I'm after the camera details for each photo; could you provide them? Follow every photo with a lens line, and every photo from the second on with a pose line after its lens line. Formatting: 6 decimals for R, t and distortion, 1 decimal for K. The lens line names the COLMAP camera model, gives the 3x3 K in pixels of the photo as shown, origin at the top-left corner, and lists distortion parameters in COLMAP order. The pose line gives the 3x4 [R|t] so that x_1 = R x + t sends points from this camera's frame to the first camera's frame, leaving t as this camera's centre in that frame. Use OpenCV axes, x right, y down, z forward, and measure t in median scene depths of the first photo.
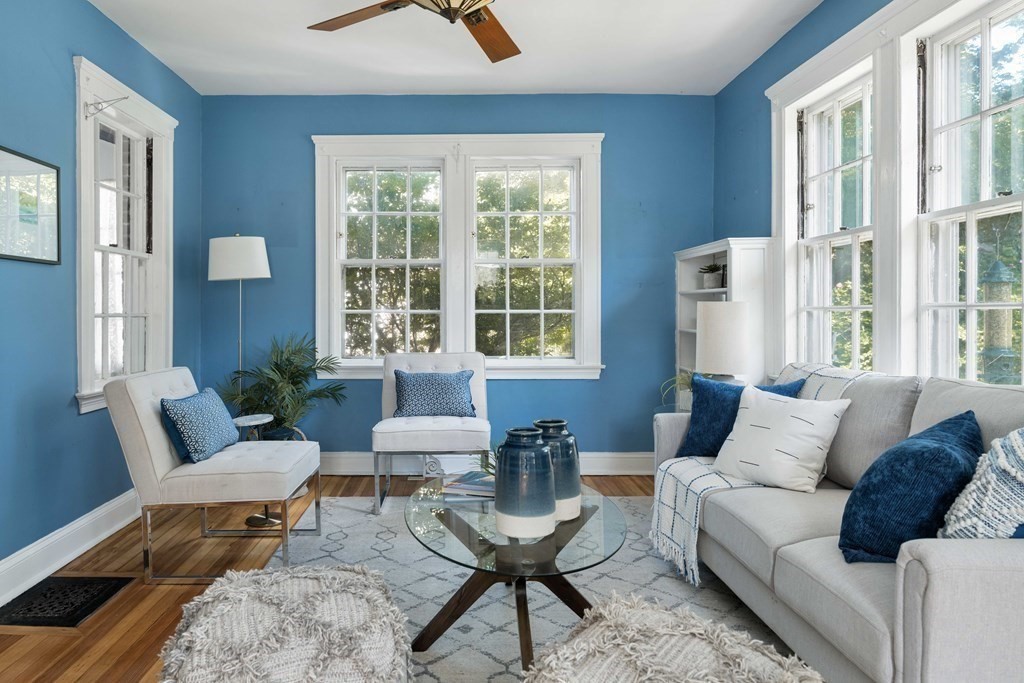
lens RADIAL K [[668.9, 0, 491.4], [0, 668.9, 311.8], [0, 0, 1]] dist [-0.001955, -0.002325]
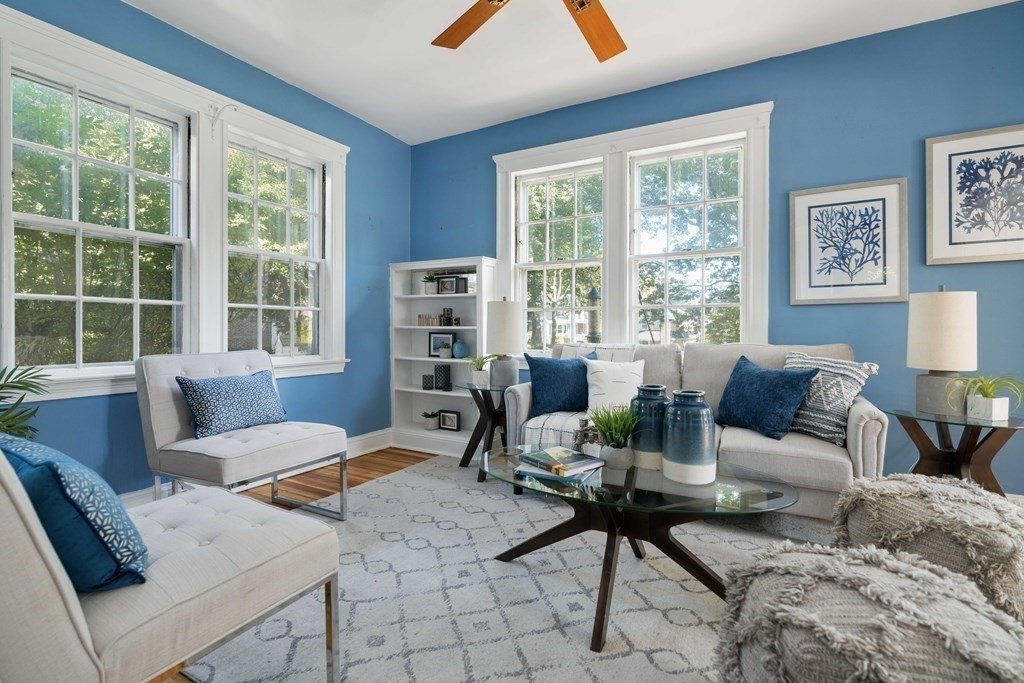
lens RADIAL K [[475.2, 0, 513.3], [0, 475.2, 331.6], [0, 0, 1]] dist [-0.007116, 0.002964]
pose [[0.519107, -0.006105, 0.854687, -0.419426], [0.001185, 0.999979, 0.006423, 0.035144], [-0.854708, -0.002322, 0.519104, 0.431316]]
